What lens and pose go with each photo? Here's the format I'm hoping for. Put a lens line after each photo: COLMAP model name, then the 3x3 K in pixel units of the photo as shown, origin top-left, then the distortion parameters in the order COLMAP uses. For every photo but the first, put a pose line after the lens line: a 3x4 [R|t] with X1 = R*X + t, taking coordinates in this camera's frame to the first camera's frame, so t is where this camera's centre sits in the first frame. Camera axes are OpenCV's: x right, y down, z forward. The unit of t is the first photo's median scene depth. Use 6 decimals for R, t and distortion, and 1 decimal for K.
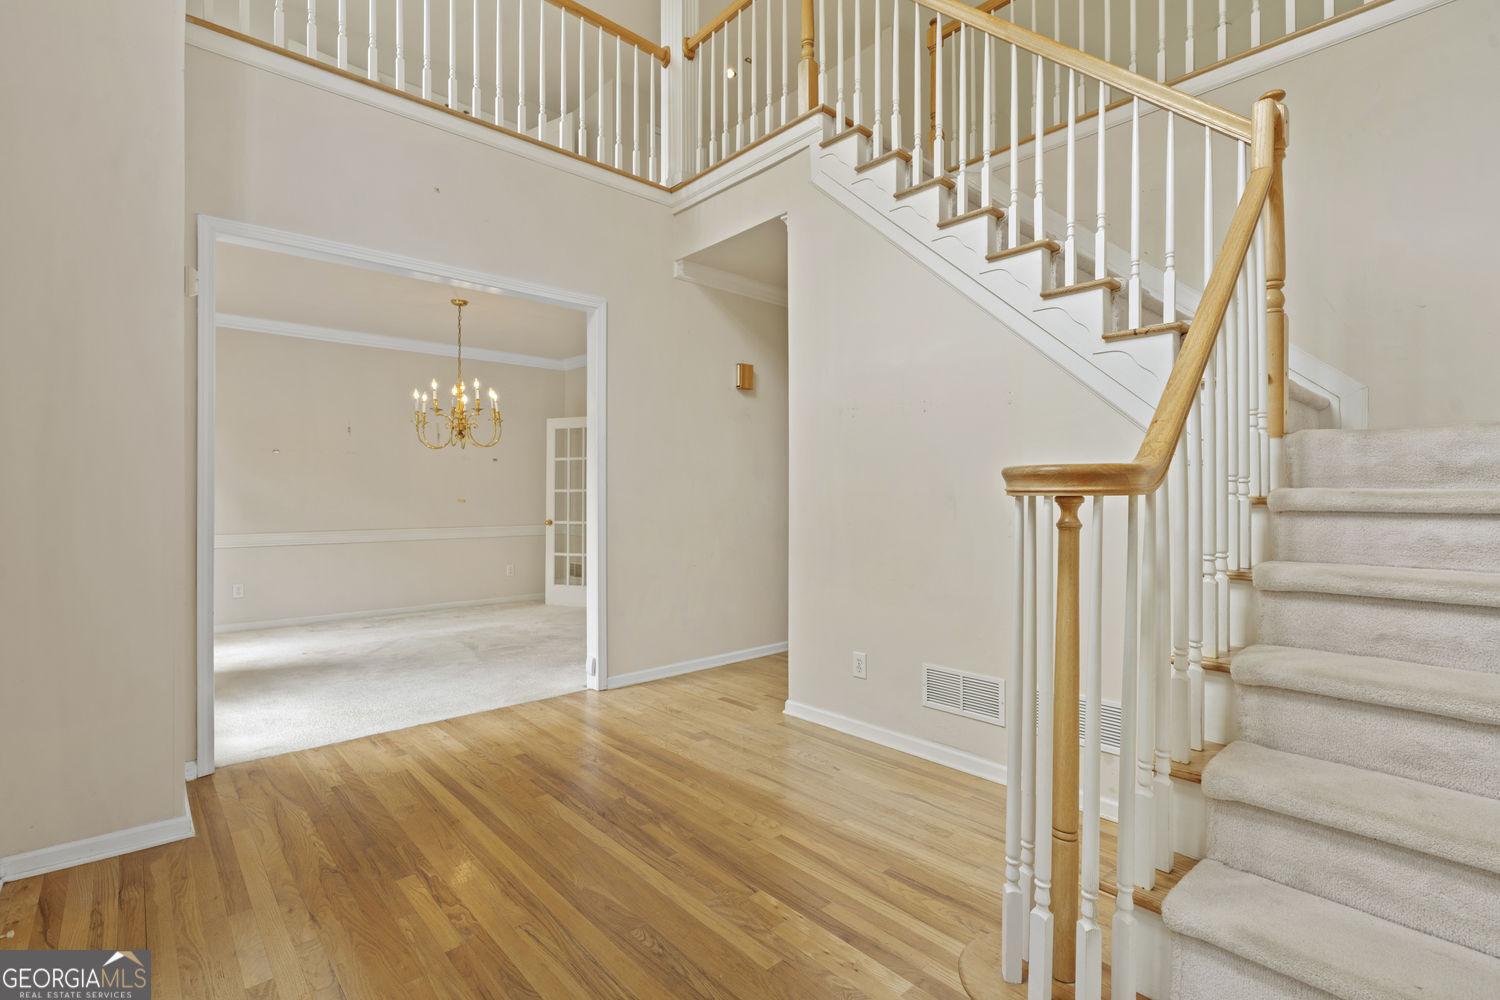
lens RADIAL K [[680.1, 0, 752.8], [0, 680.1, 494.6], [0, 0, 1]] dist [-0.005644, 0.001766]
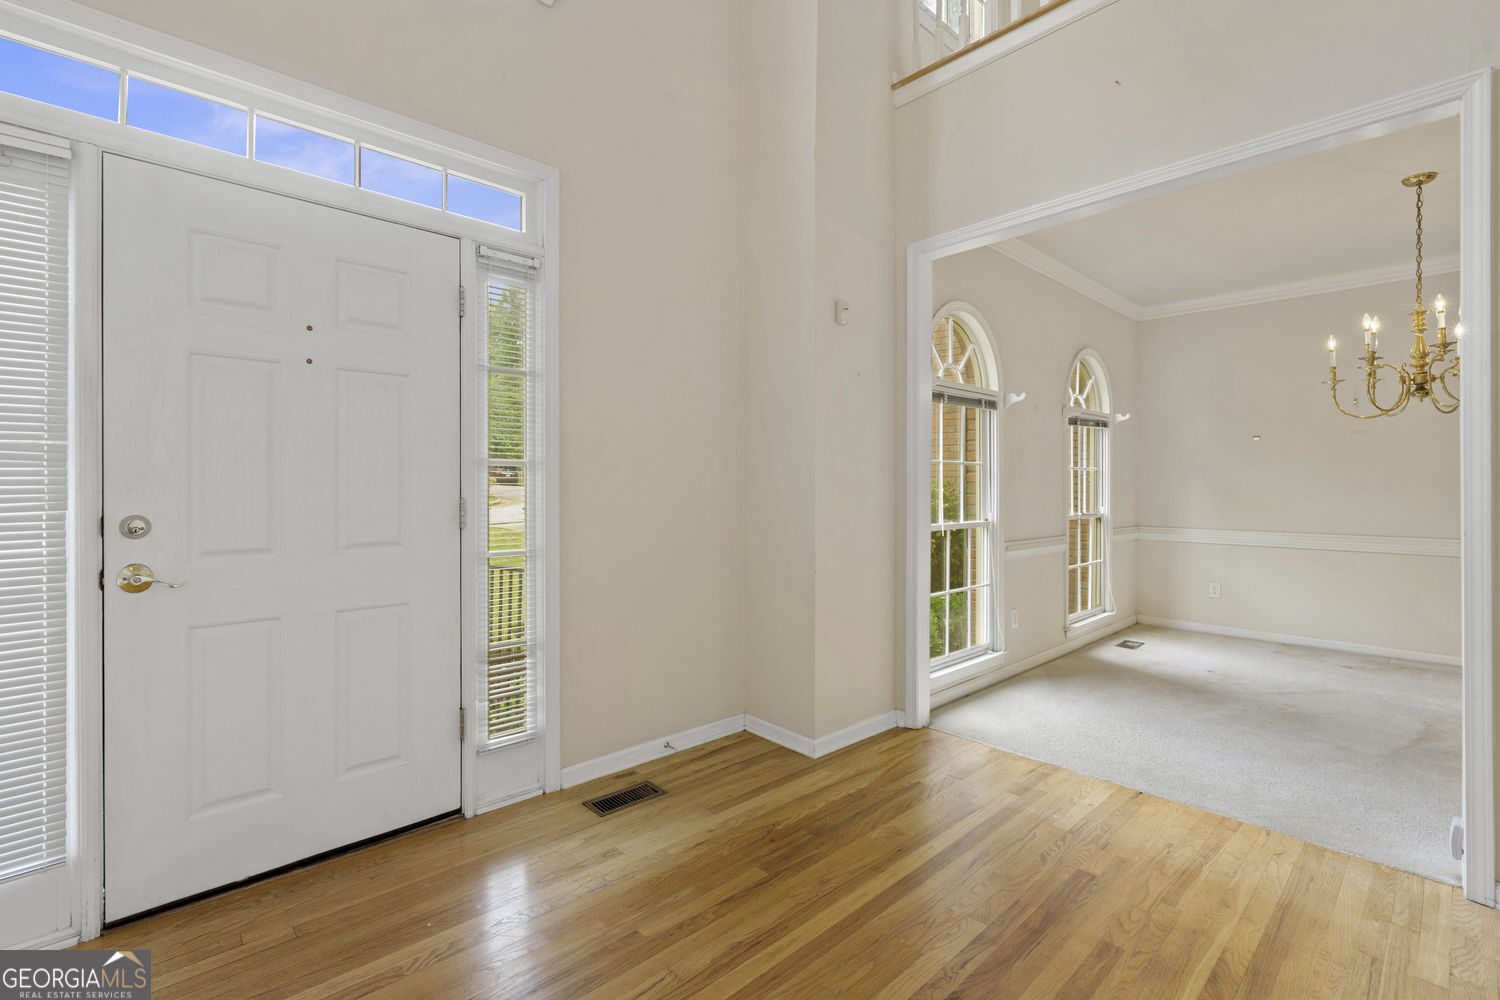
lens RADIAL K [[680.1, 0, 747.0], [0, 680.1, 486.9], [0, 0, 1]] dist [-0.005644, 0.001766]
pose [[0.008648, -0.001402, -0.999962, 0.310362], [-0.003395, 0.999993, -0.001431, 0.005071], [0.999957, 0.003408, 0.008643, 0.630983]]
